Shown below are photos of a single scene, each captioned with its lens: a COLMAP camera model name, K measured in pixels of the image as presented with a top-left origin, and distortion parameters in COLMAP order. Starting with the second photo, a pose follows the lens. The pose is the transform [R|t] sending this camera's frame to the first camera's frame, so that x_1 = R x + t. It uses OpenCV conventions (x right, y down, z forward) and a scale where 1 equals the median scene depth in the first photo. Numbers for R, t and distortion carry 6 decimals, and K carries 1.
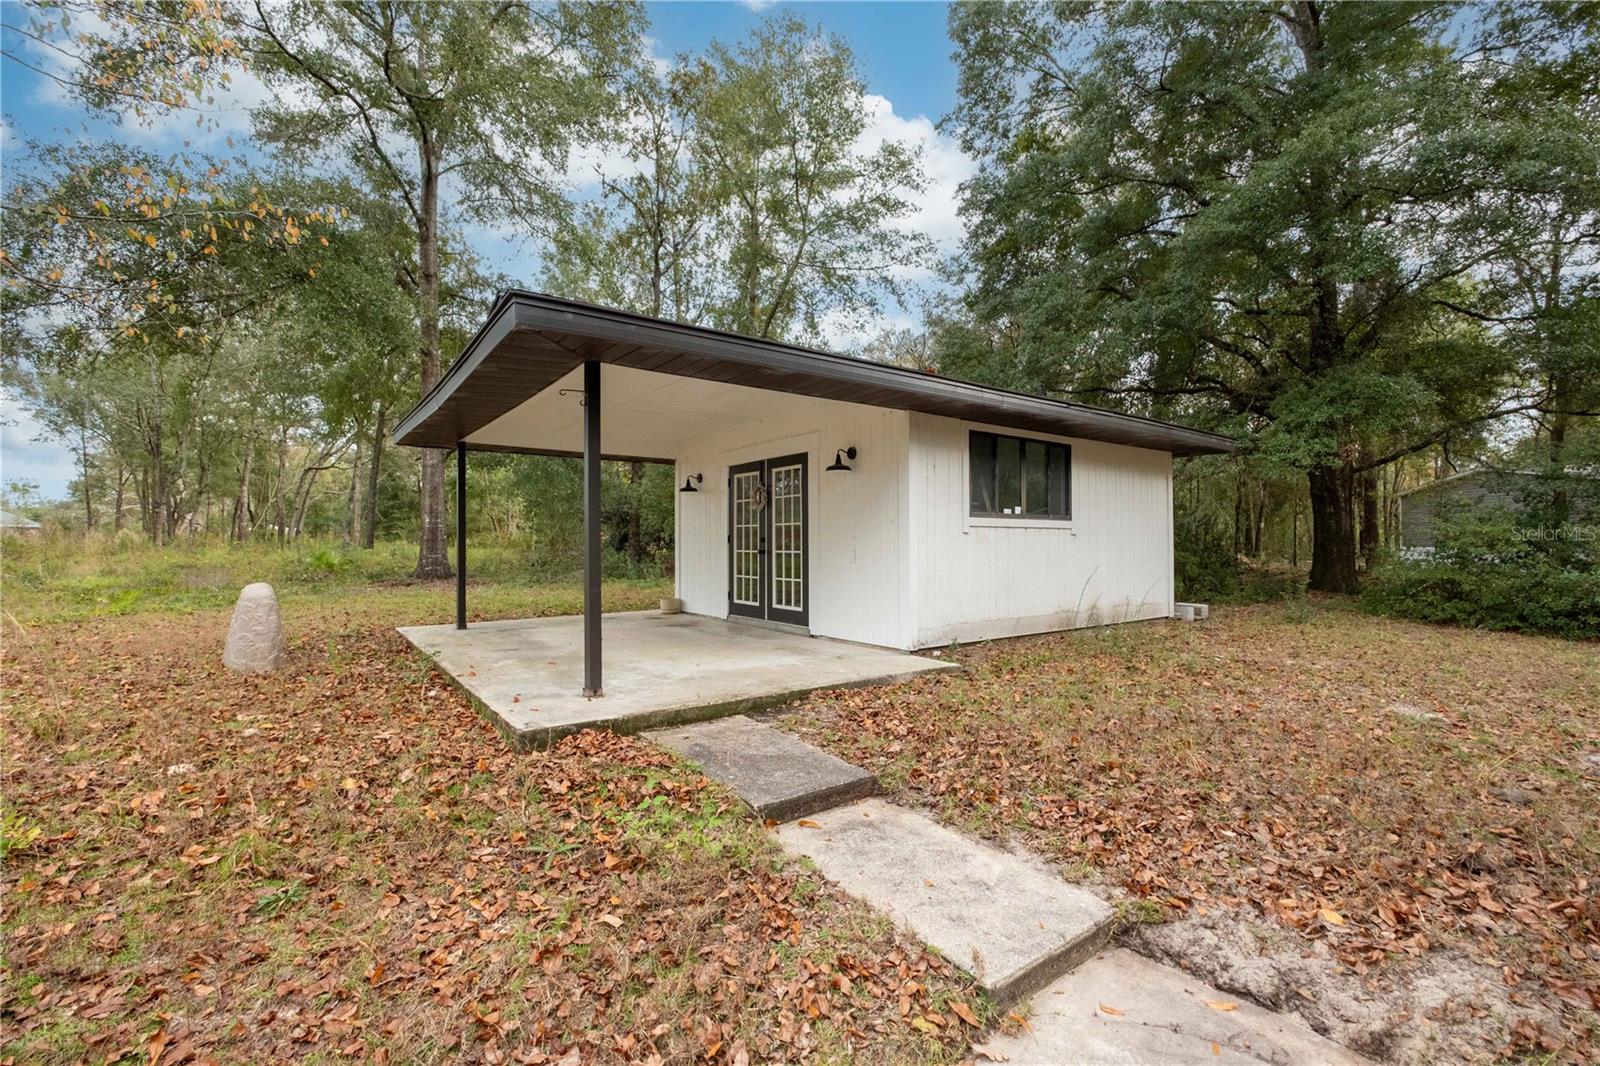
lens RADIAL K [[699.5, 0, 815.1], [0, 699.5, 535.0], [0, 0, 1]] dist [-0.010229, 0.002156]
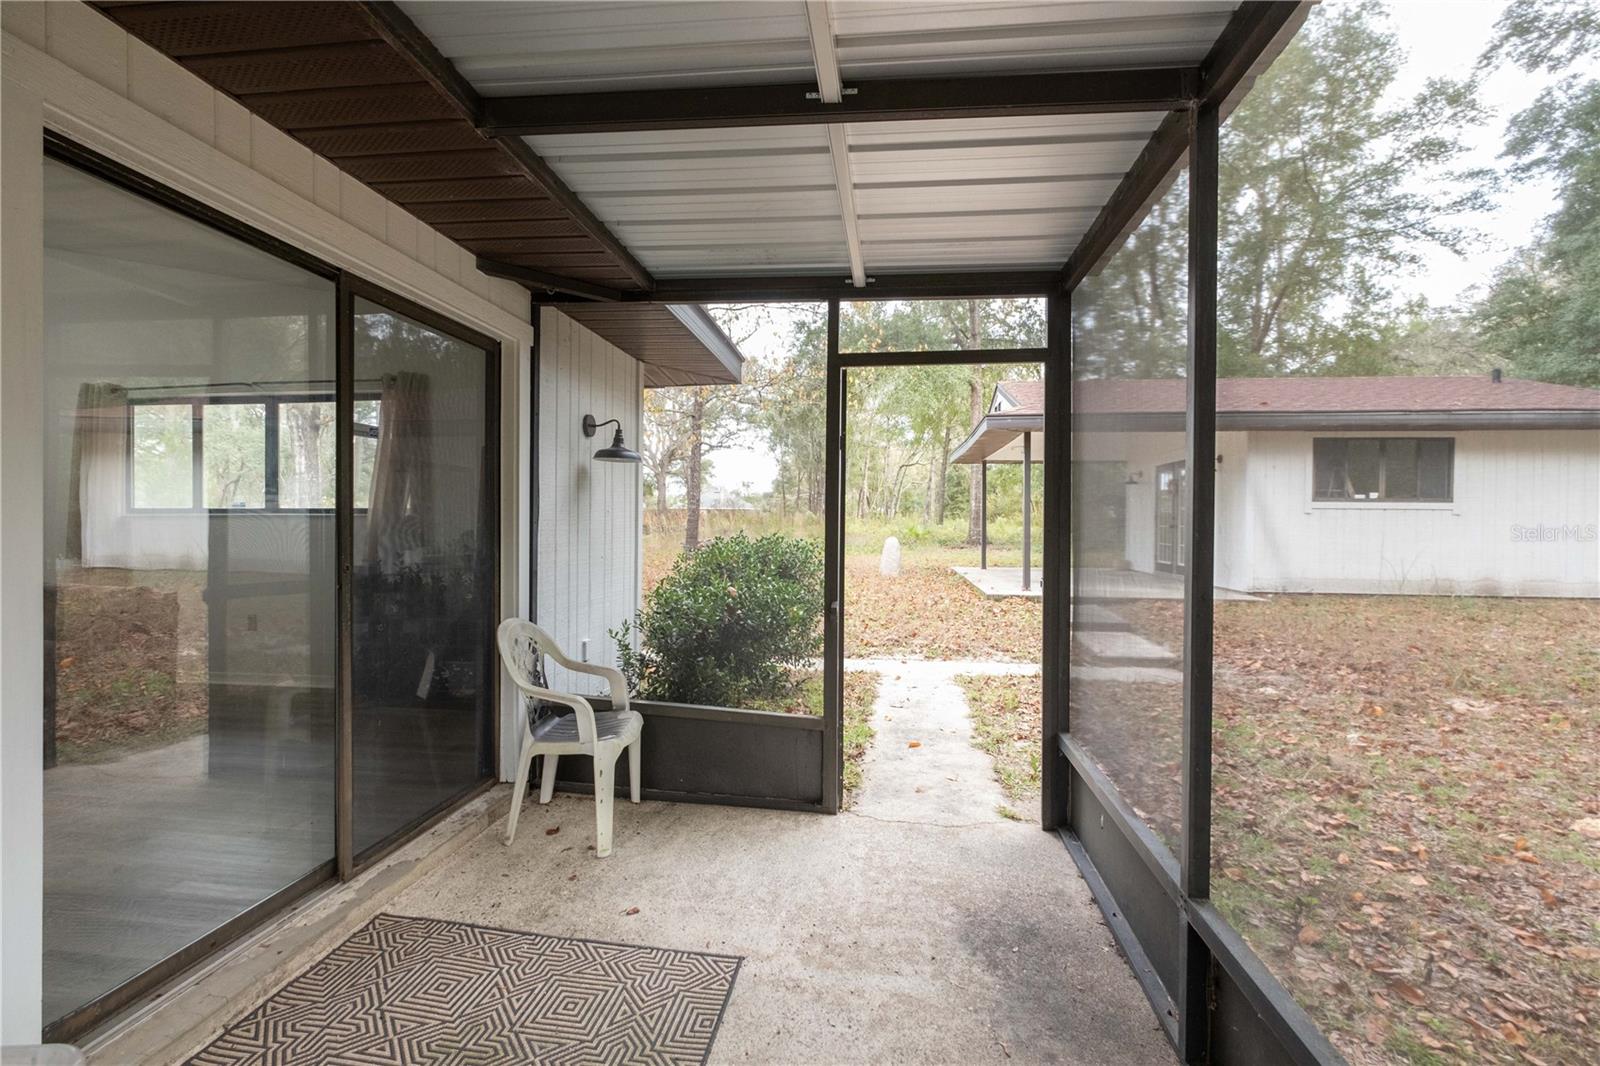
lens RADIAL K [[699.5, 0, 804.1], [0, 699.5, 526.1], [0, 0, 1]] dist [-0.010229, 0.002156]
pose [[0.722282, 0.011273, -0.691507, 0.363148], [0.000070, 0.999866, 0.016373, -0.000295], [0.691599, -0.011874, 0.722184, -0.550411]]
